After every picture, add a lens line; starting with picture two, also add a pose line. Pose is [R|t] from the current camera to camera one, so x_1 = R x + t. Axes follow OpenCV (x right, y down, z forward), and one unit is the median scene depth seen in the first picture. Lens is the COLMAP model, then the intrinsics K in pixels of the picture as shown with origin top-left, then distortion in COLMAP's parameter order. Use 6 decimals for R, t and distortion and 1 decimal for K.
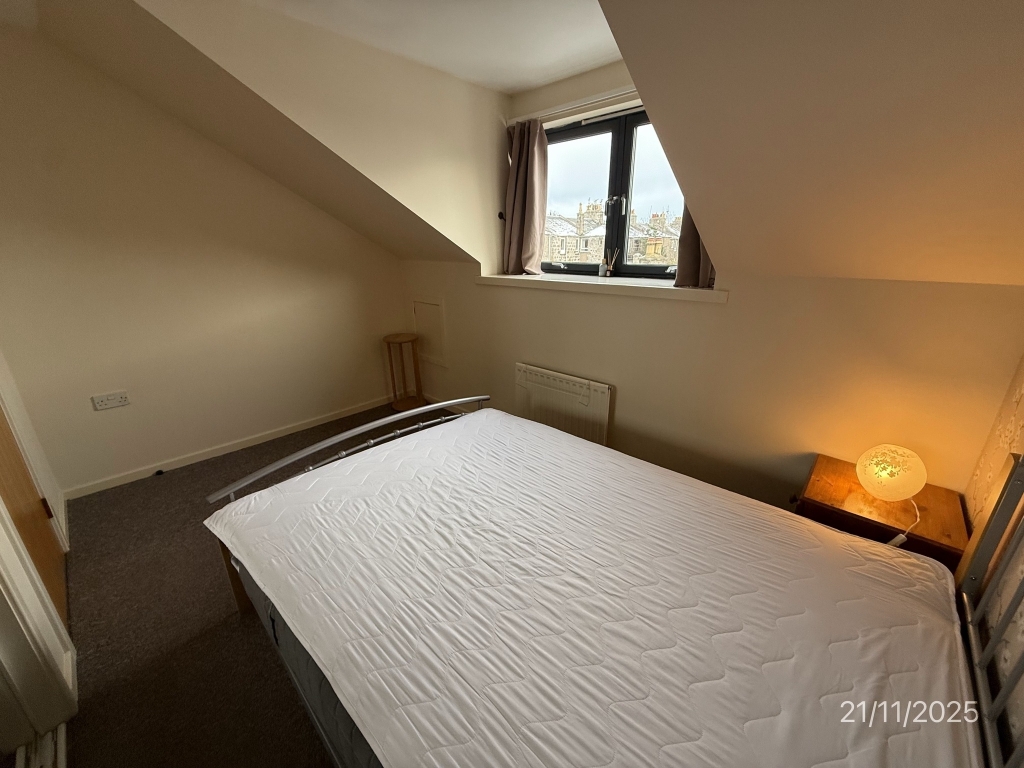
lens RADIAL K [[402.9, 0, 508.3], [0, 402.9, 382.8], [0, 0, 1]] dist [-0.000627, -0.001117]
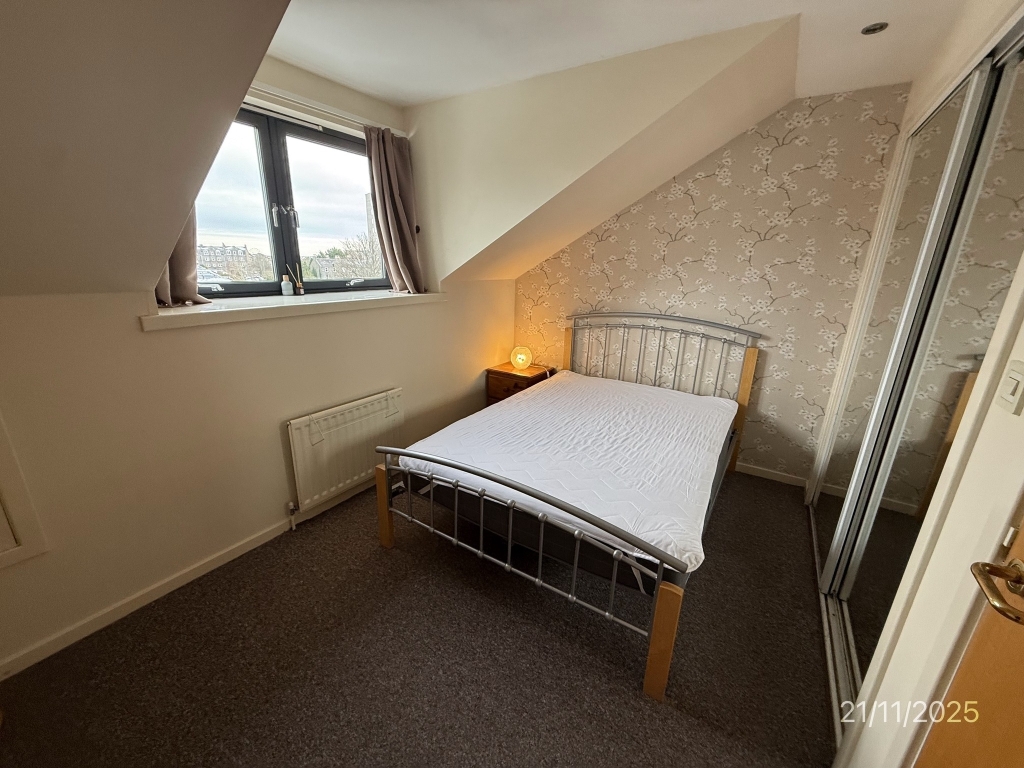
lens RADIAL K [[402.9, 0, 508.5], [0, 402.9, 384.1], [0, 0, 1]] dist [-0.000627, -0.001117]
pose [[-0.169913, -0.281431, 0.944418, -0.804024], [0.300003, 0.898093, 0.321601, -0.255809], [-0.938684, 0.337973, -0.068167, 0.755687]]
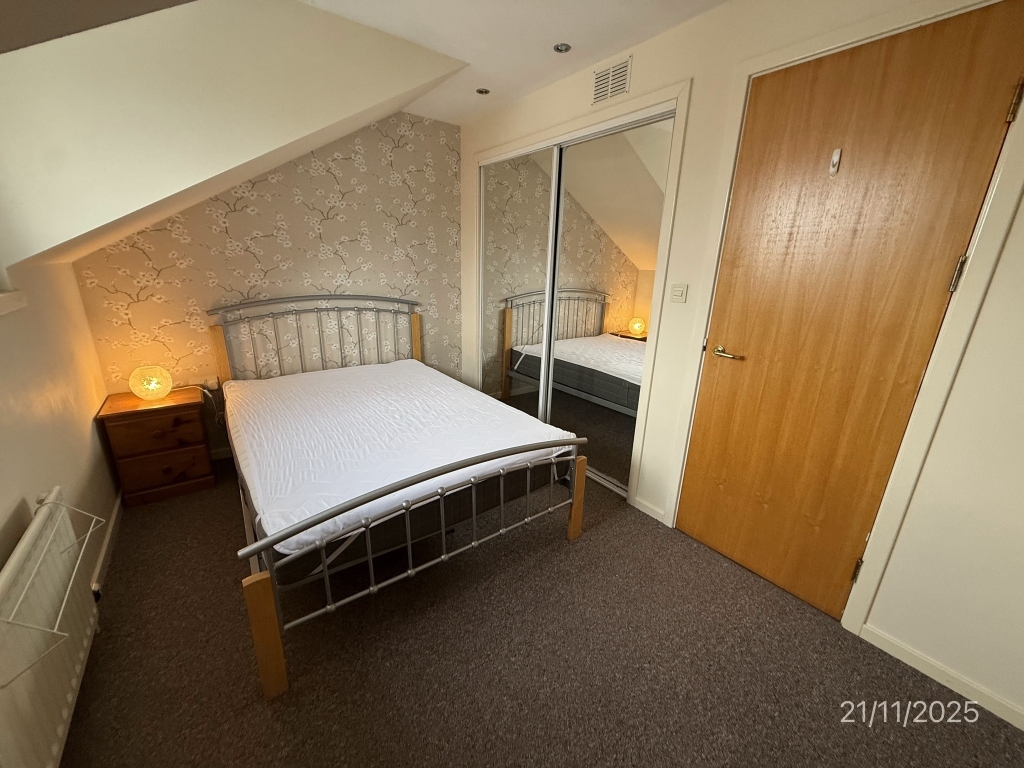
lens RADIAL K [[402.9, 0, 511.9], [0, 402.9, 385.1], [0, 0, 1]] dist [-0.000627, -0.001117]
pose [[-0.983839, -0.074647, 0.162755, -0.414989], [0.035641, 0.809128, 0.586550, -0.380918], [-0.175474, 0.582872, -0.793391, 1.180851]]
